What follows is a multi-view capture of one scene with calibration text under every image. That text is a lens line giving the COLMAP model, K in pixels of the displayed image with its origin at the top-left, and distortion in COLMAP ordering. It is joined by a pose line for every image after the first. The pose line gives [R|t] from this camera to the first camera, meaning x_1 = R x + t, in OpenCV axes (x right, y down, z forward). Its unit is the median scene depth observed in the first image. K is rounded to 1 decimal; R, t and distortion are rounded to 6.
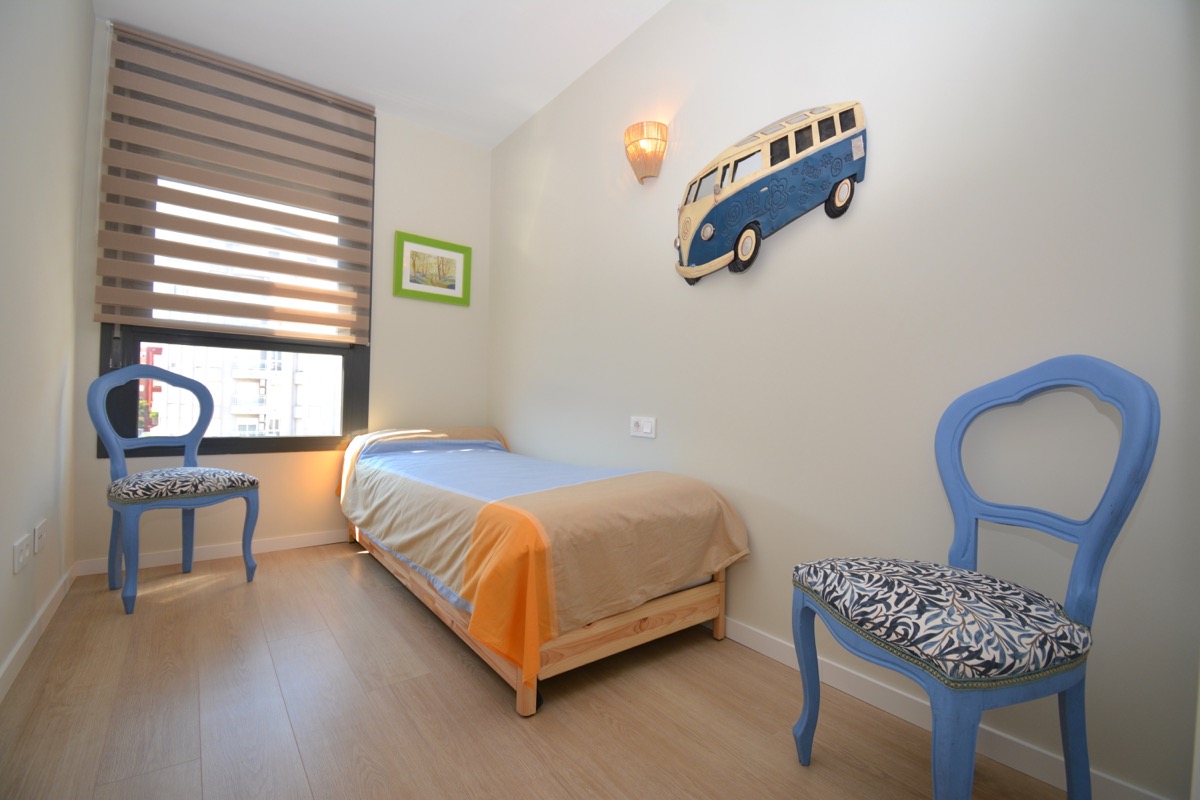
lens RADIAL K [[501.6, 0, 600.0], [0, 501.6, 400.0], [0, 0, 1]] dist [0.000997, -0.018618]
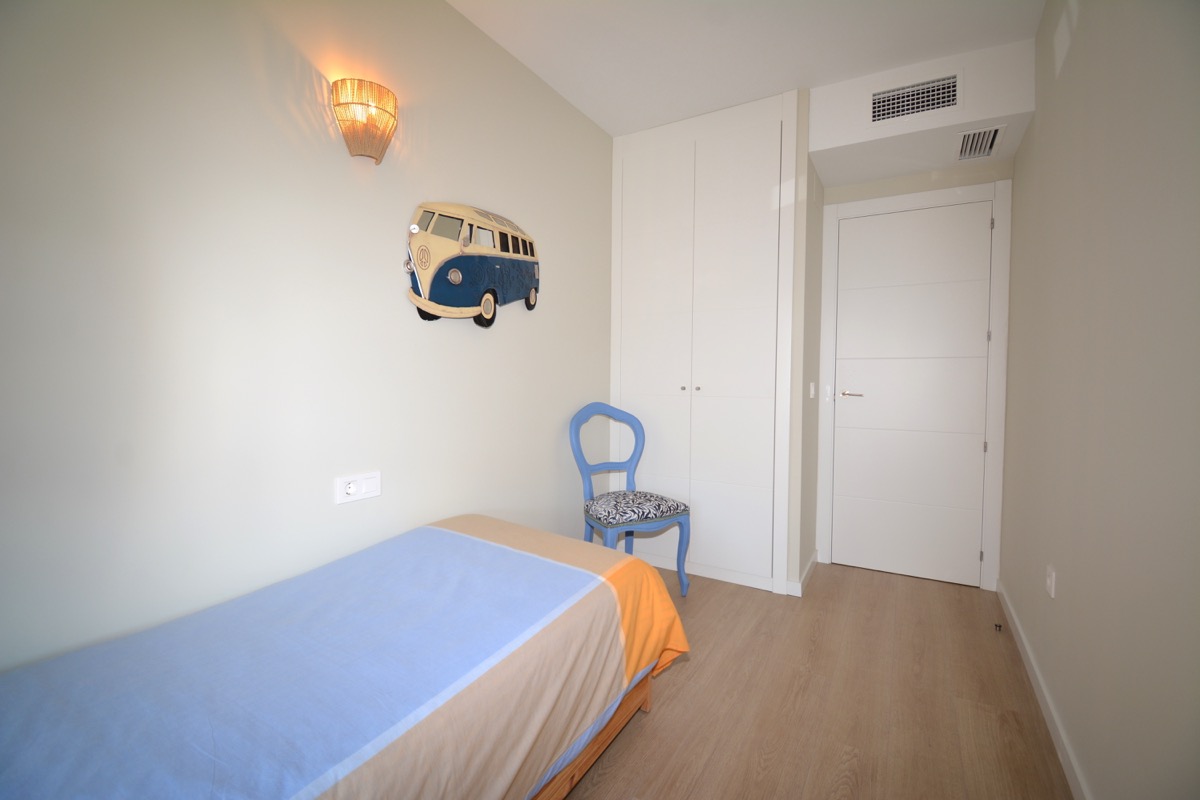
lens RADIAL K [[523.5, 0, 599.6], [0, 523.5, 397.8], [0, 0, 1]] dist [0.021345, -0.026991]
pose [[-0.374127, -0.060328, 0.925413, -0.980798], [-0.014293, 0.998138, 0.059291, -0.169346], [-0.927267, 0.008955, -0.374293, 1.226984]]
